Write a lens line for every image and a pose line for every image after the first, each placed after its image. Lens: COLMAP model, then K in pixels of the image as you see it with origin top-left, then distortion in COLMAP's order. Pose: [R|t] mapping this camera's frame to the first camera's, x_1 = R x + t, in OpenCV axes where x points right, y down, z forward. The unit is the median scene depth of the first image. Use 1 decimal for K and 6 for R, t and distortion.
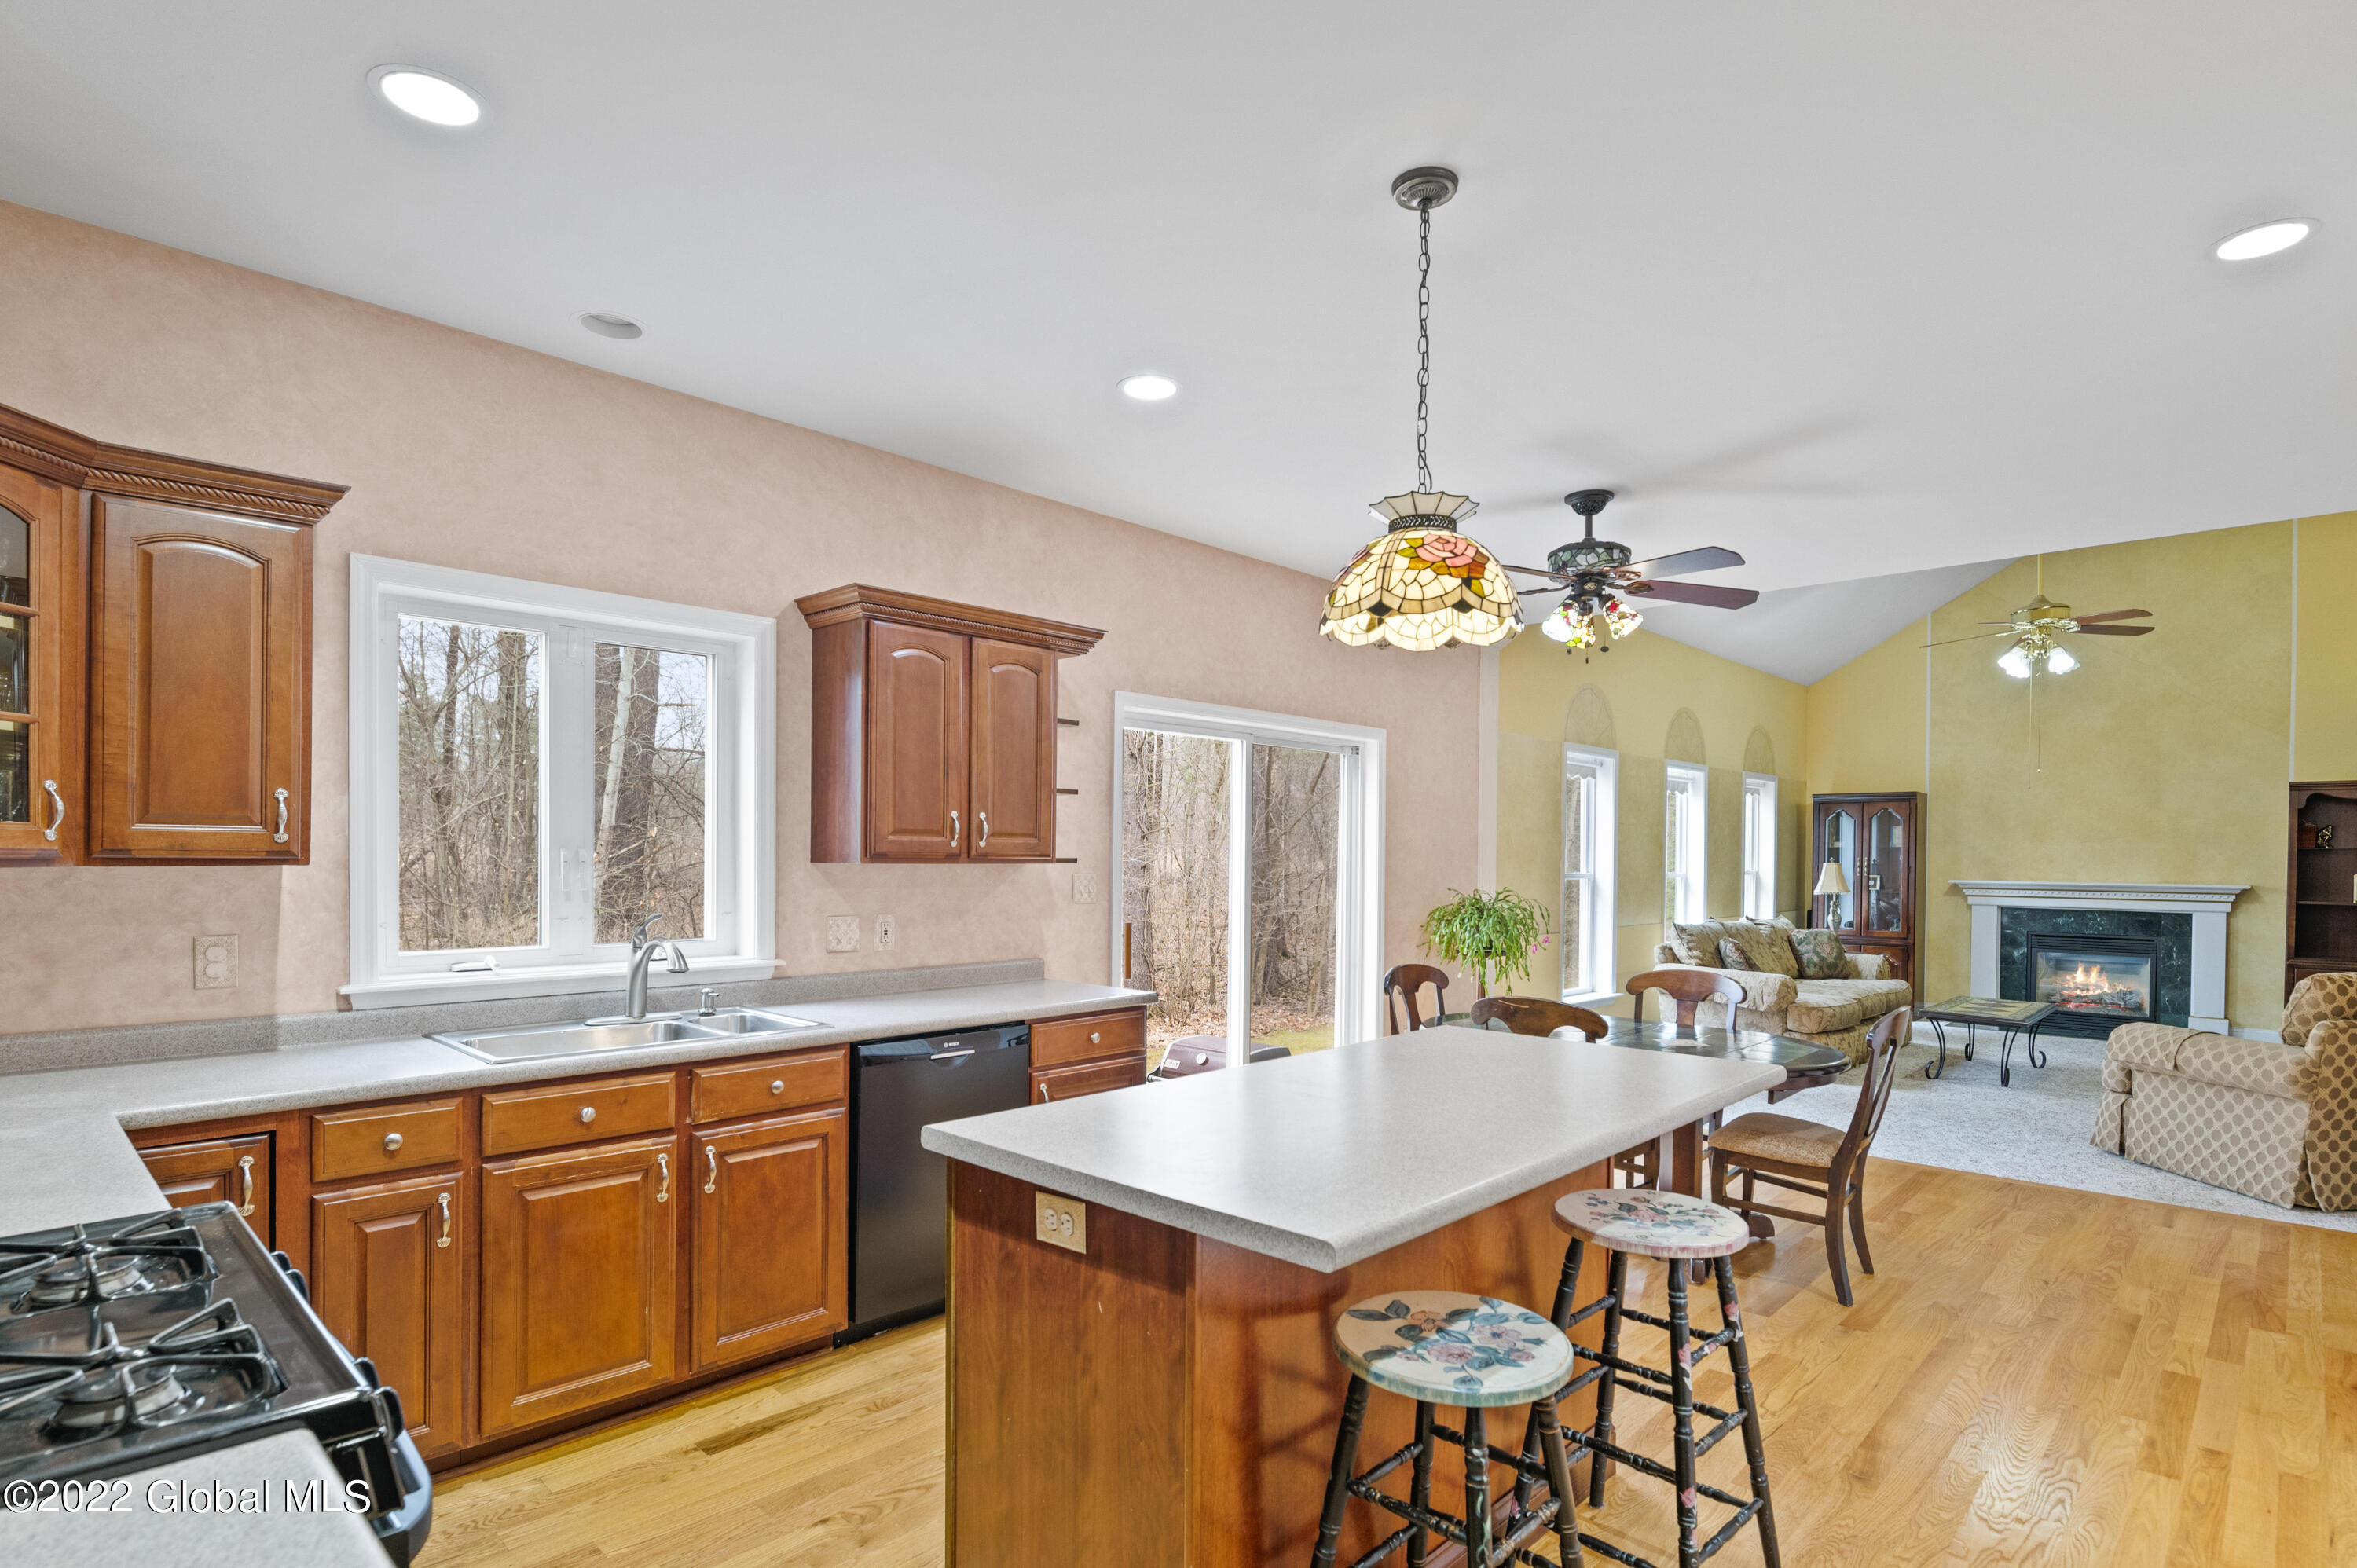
lens RADIAL K [[1138.6, 0, 1239.1], [0, 1138.6, 883.4], [0, 0, 1]] dist [0.005377, 0.000198]
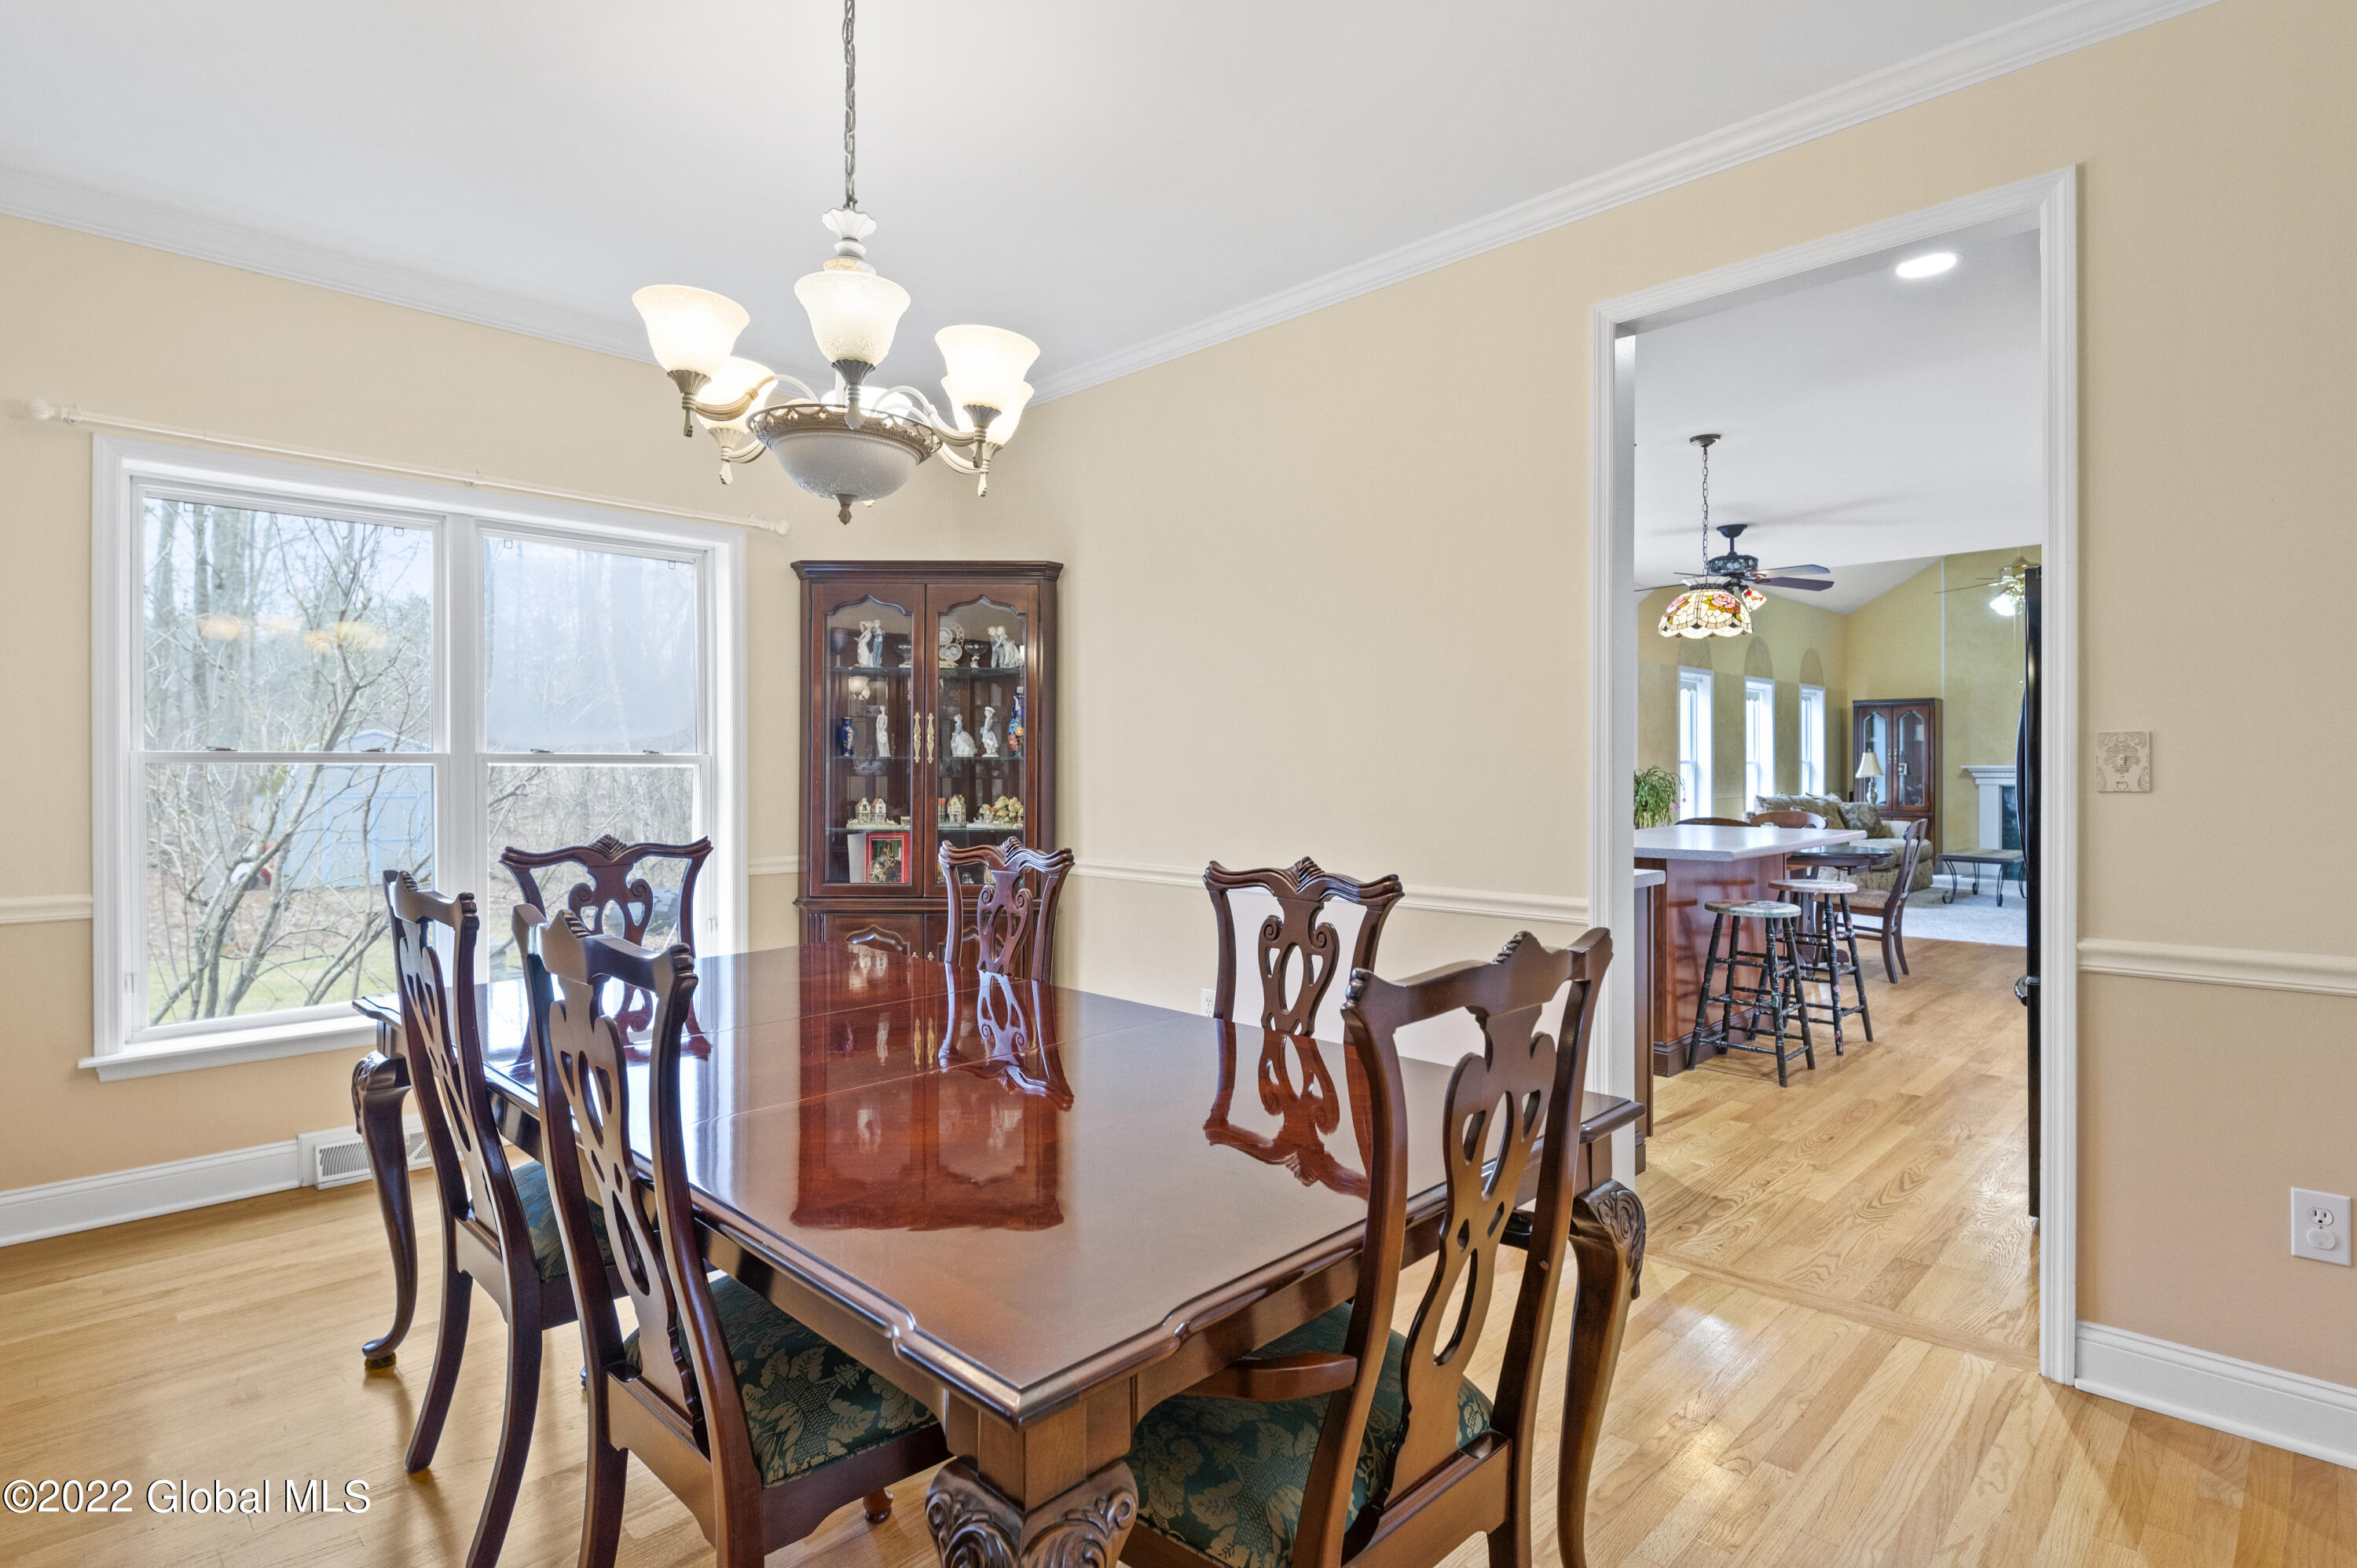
lens RADIAL K [[1196.7, 0, 1180.4], [0, 1196.7, 787.6], [0, 0, 1]] dist [-0.002941, -0.002820]
pose [[0.999453, -0.008991, -0.031837, -0.237833], [0.008694, 0.999918, -0.009437, 0.029617], [0.031919, 0.009155, 0.999449, -0.413838]]
